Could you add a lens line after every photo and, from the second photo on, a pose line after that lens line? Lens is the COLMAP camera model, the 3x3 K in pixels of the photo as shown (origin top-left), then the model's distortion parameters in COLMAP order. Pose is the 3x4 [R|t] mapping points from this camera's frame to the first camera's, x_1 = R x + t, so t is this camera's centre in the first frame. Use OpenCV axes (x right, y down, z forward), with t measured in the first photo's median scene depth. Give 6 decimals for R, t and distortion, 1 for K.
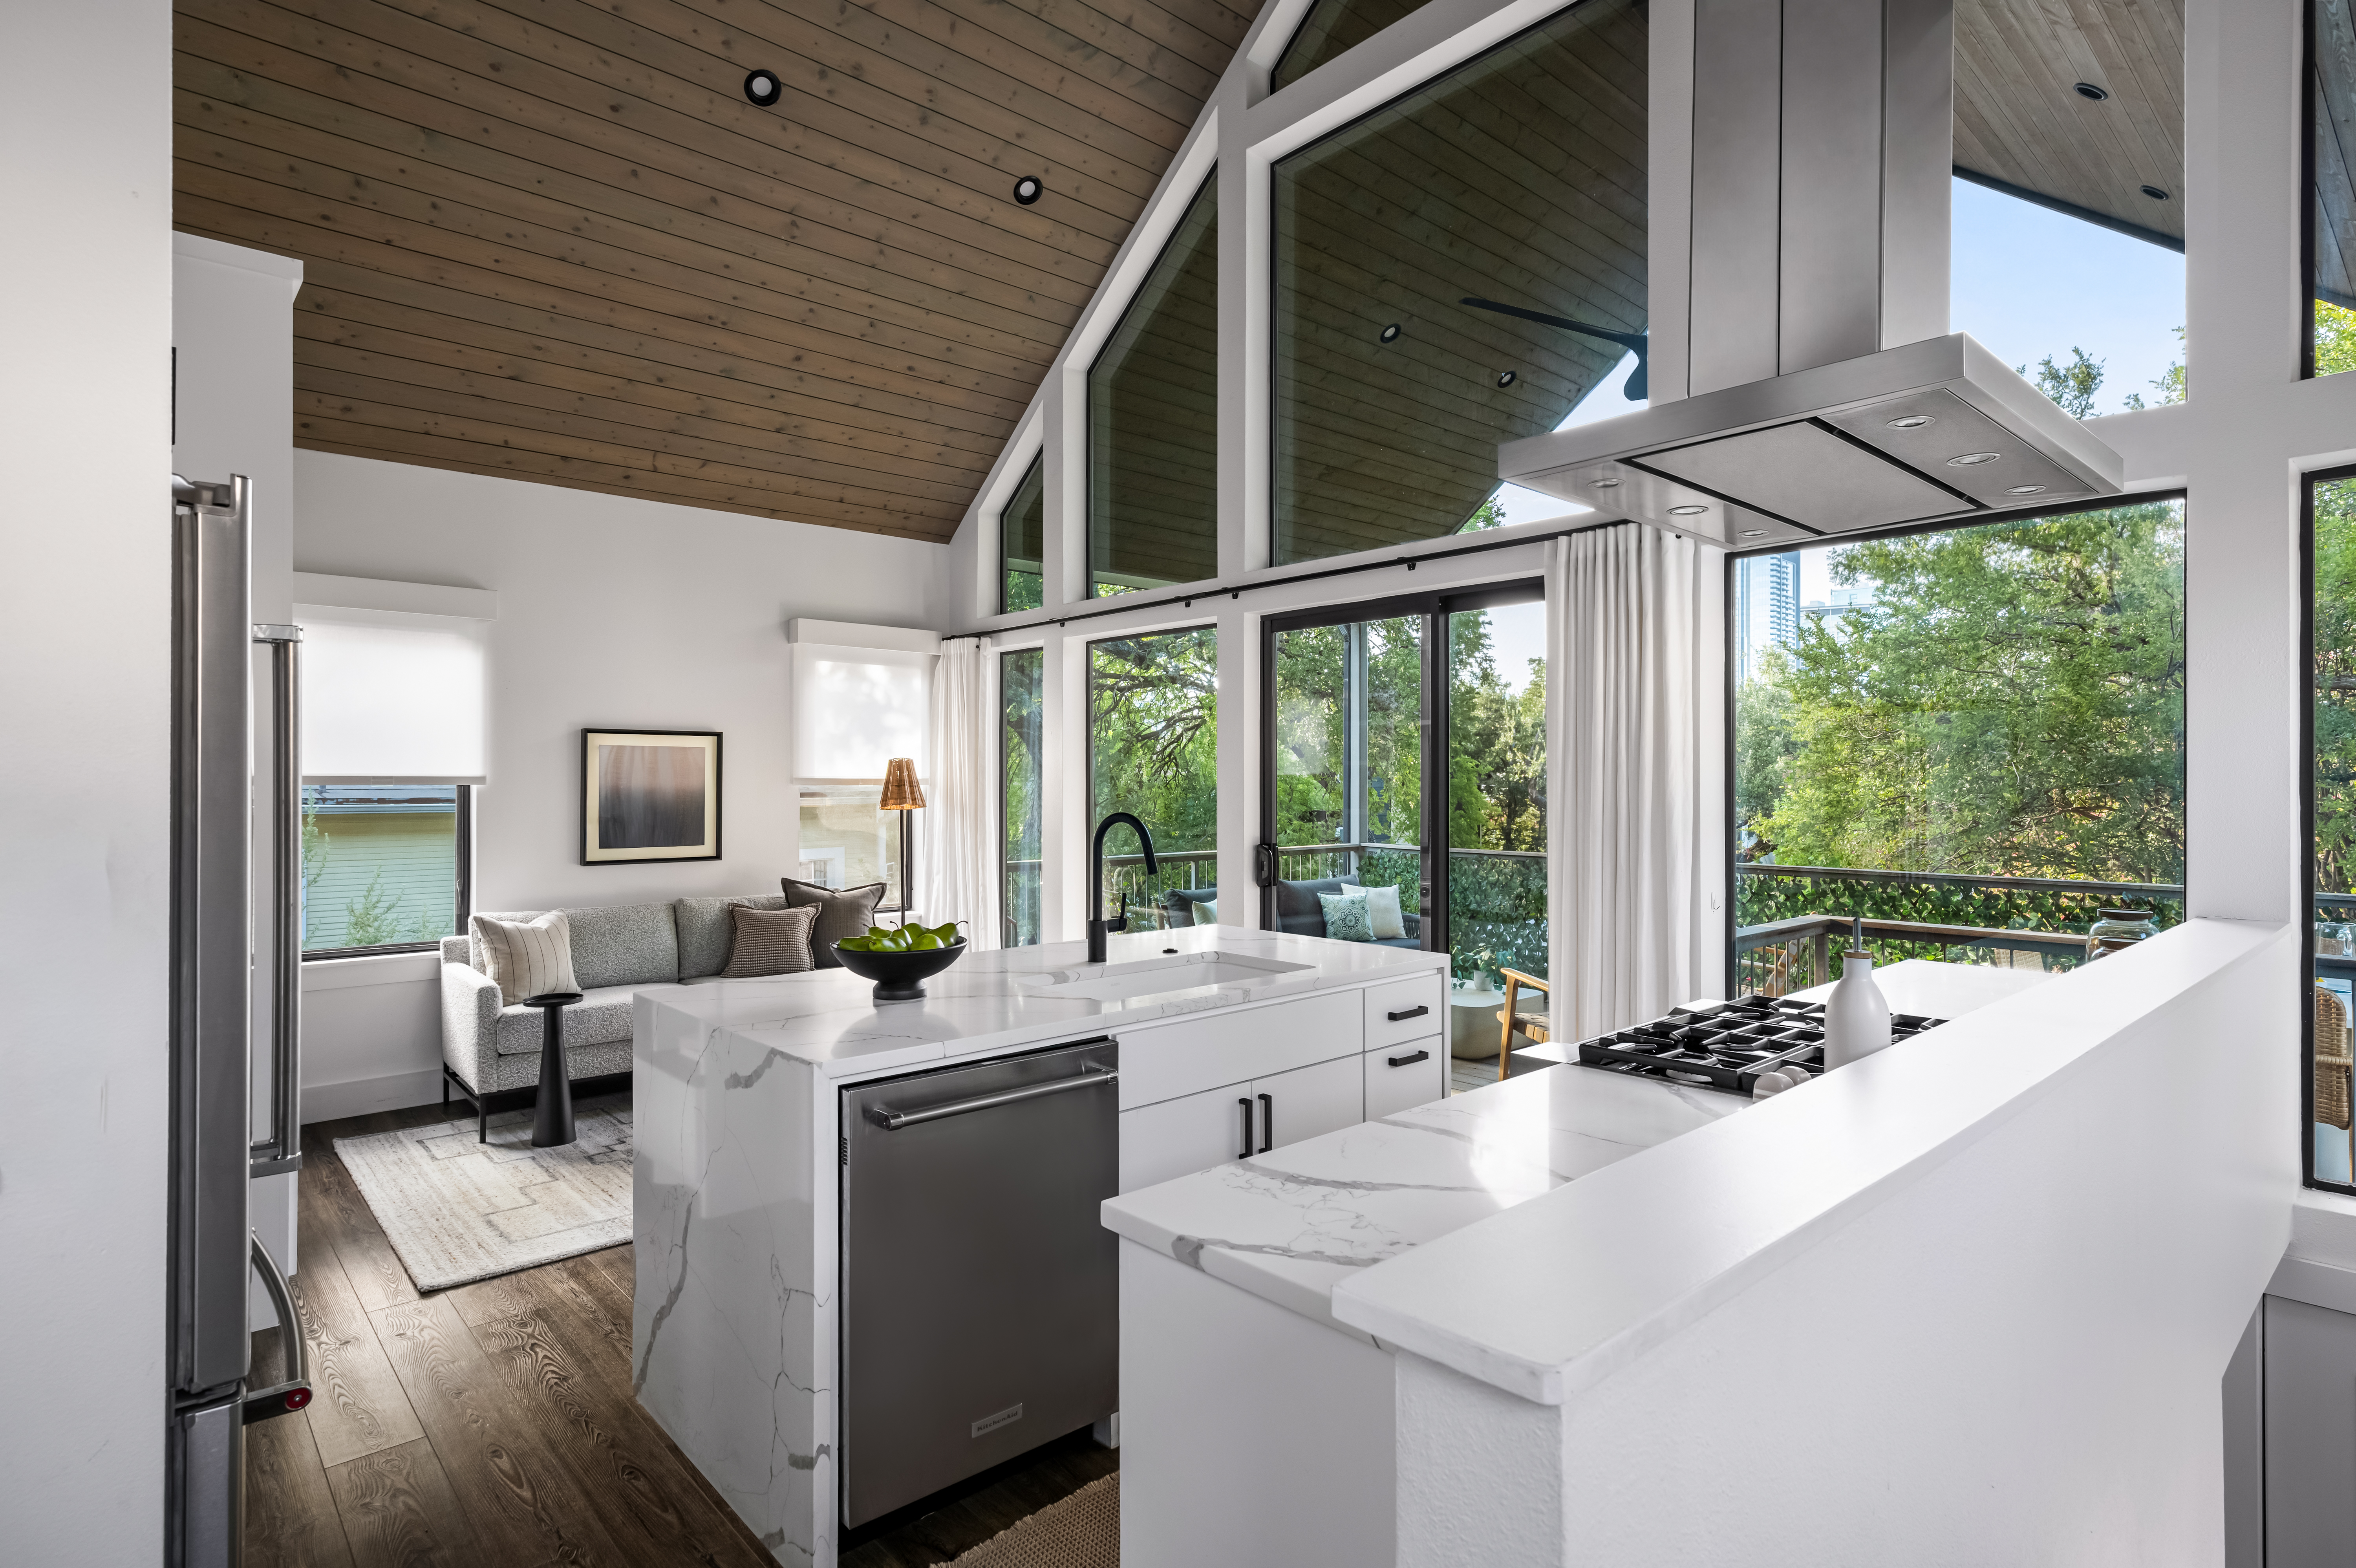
lens RADIAL K [[1208.6, 0, 1183.1], [0, 1208.6, 779.5], [0, 0, 1]] dist [0.006668, -0.000889]
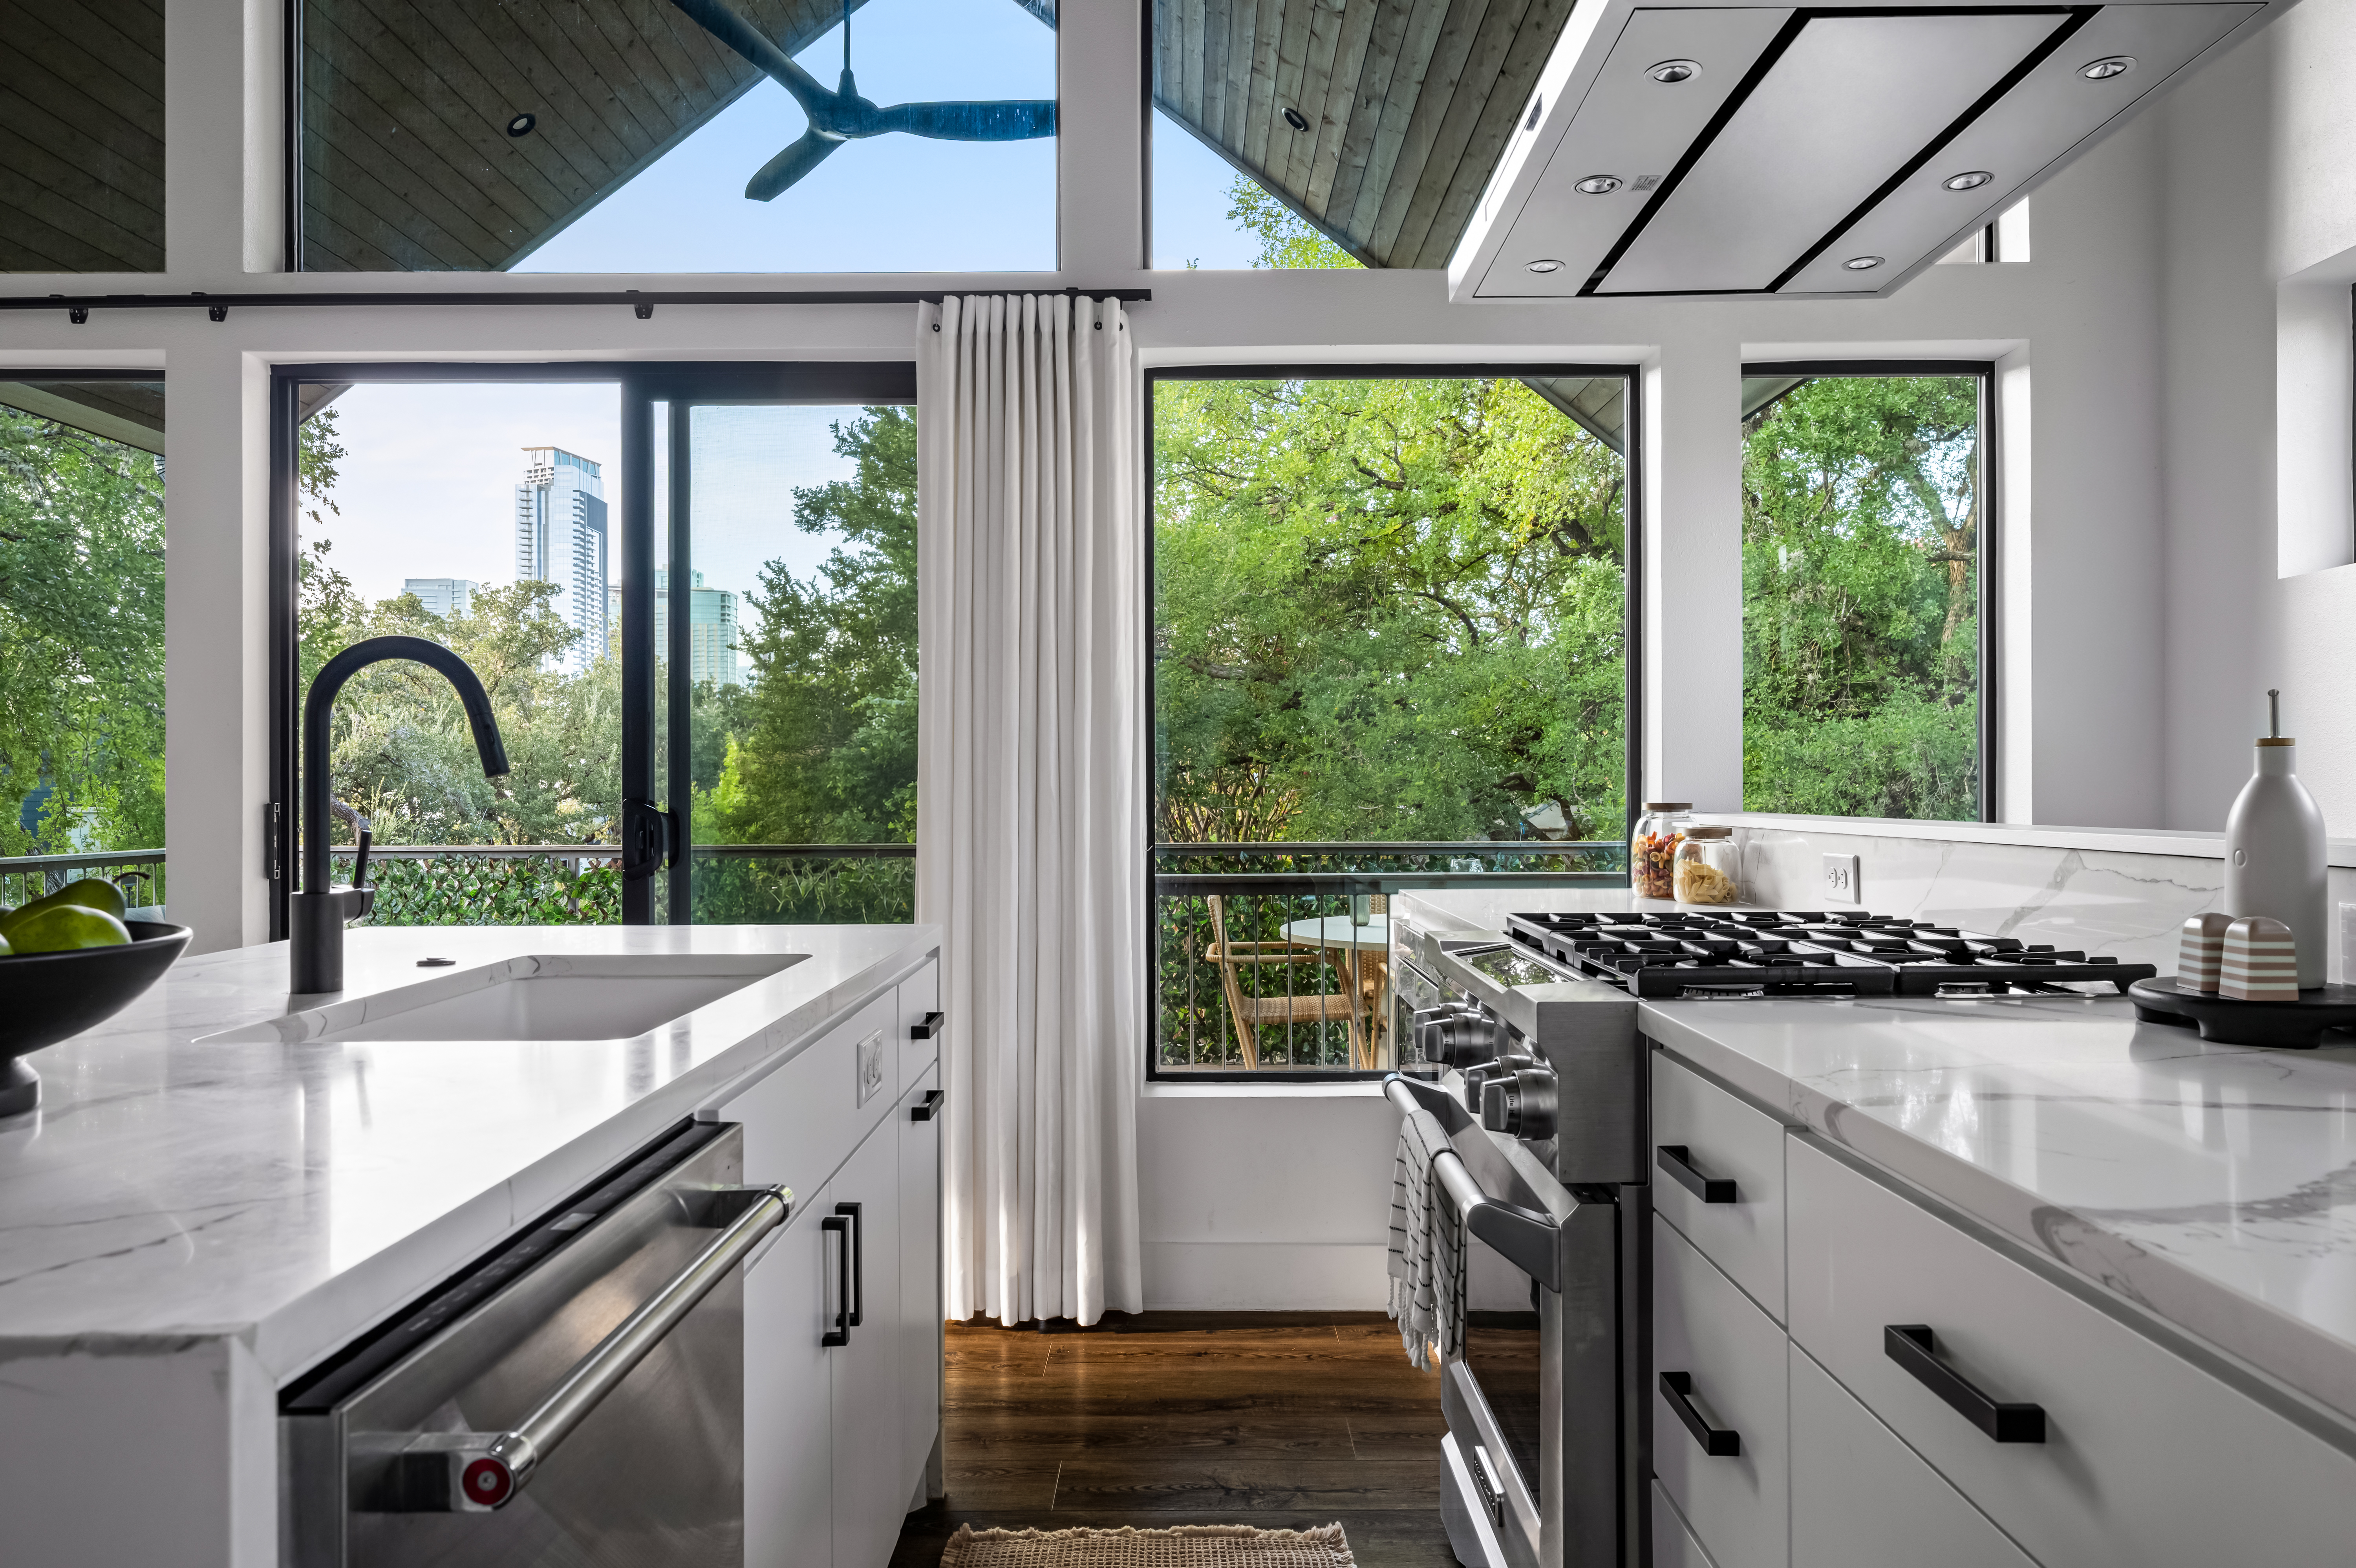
lens RADIAL K [[1525.4, 0, 1187.3], [0, 1525.4, 787.0], [0, 0, 1]] dist [-0.007609, 0.032210]
pose [[0.669013, -0.001667, 0.743249, -0.150311], [0.005185, 0.999984, -0.002425, 0.047062], [-0.743233, 0.005477, 0.669010, 0.242628]]
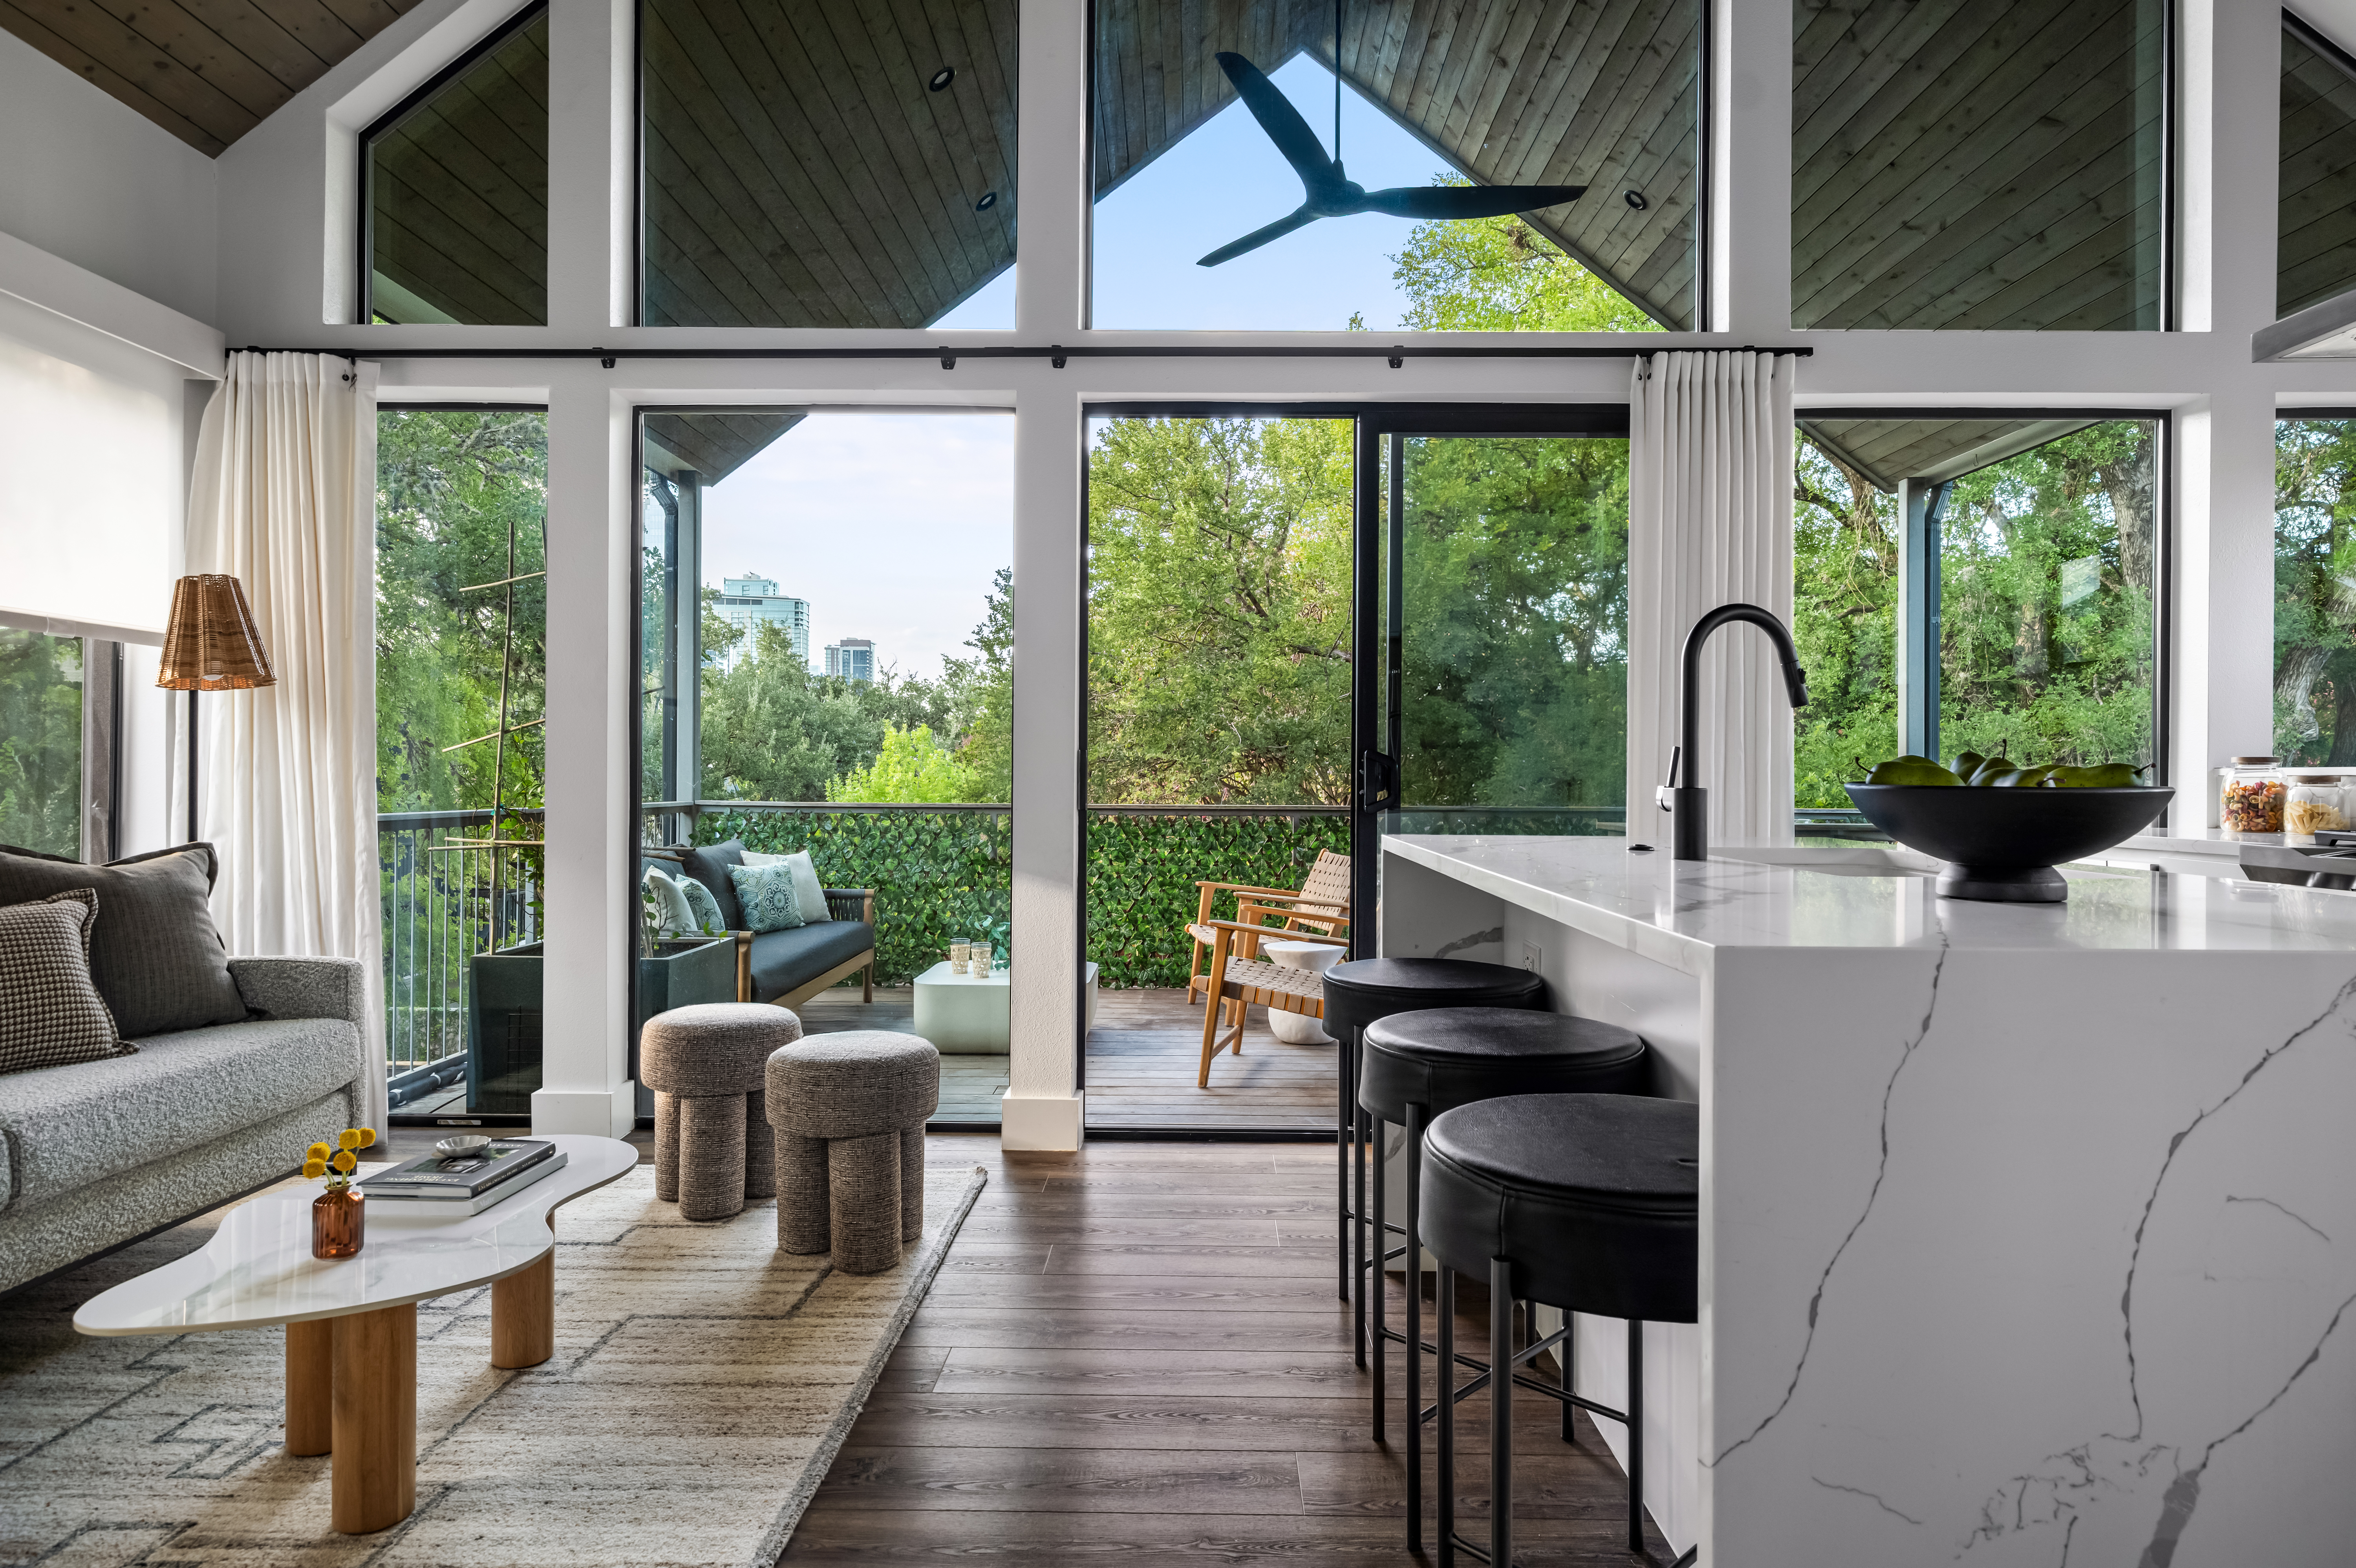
lens RADIAL K [[1347.3, 0, 1189.0], [0, 1347.3, 781.0], [0, 0, 1]] dist [0.002199, -0.000207]
pose [[0.674505, 0.002956, 0.738265, -0.407160], [-0.005564, 0.999984, 0.001080, 0.064974], [-0.738250, -0.004836, 0.674510, 0.424948]]
